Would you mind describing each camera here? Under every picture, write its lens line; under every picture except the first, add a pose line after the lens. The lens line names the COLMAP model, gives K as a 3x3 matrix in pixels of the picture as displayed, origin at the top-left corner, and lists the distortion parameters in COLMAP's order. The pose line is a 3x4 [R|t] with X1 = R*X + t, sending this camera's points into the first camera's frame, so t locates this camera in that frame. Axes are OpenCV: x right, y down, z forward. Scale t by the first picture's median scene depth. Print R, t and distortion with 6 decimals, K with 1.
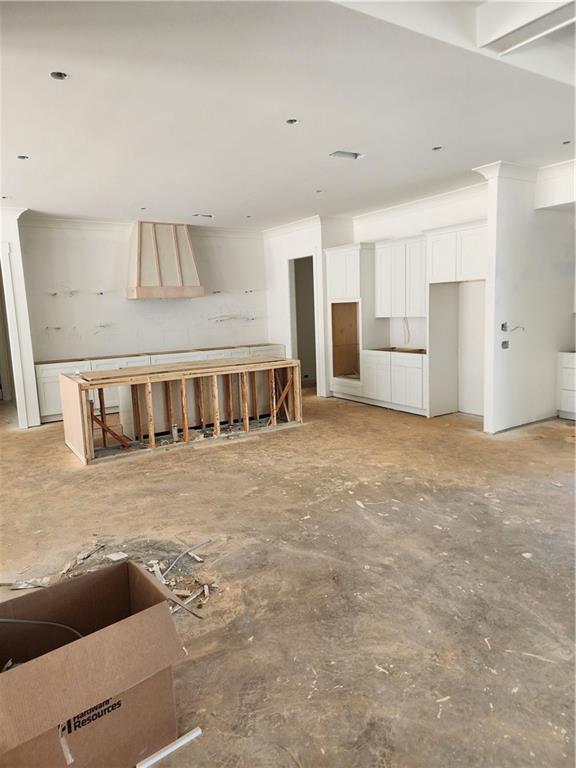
lens RADIAL K [[514.6, 0, 298.1], [0, 514.6, 377.7], [0, 0, 1]] dist [0.068244, -0.061150]
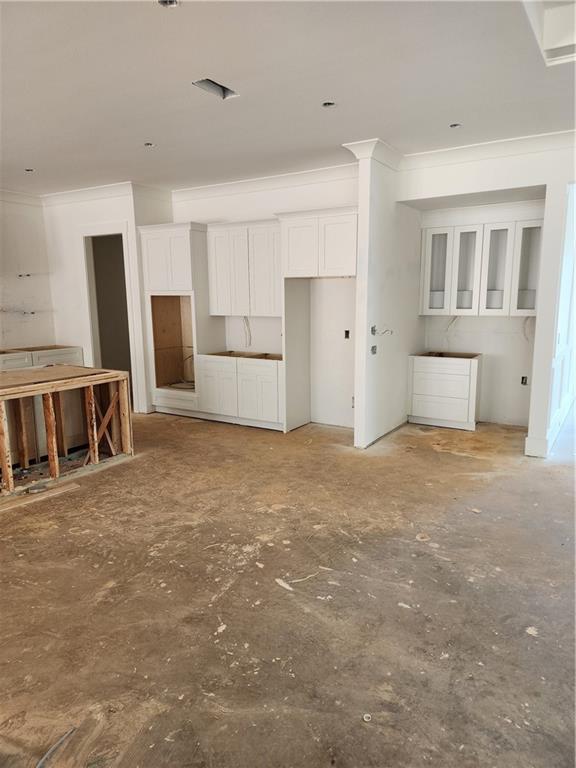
lens RADIAL K [[512.3, 0, 302.0], [0, 512.3, 386.9], [0, 0, 1]] dist [0.087039, -0.100333]
pose [[0.902162, -0.044726, 0.429073, -0.100815], [0.032520, 0.998832, 0.035741, -0.033978], [-0.430170, -0.018291, 0.902562, 0.237292]]
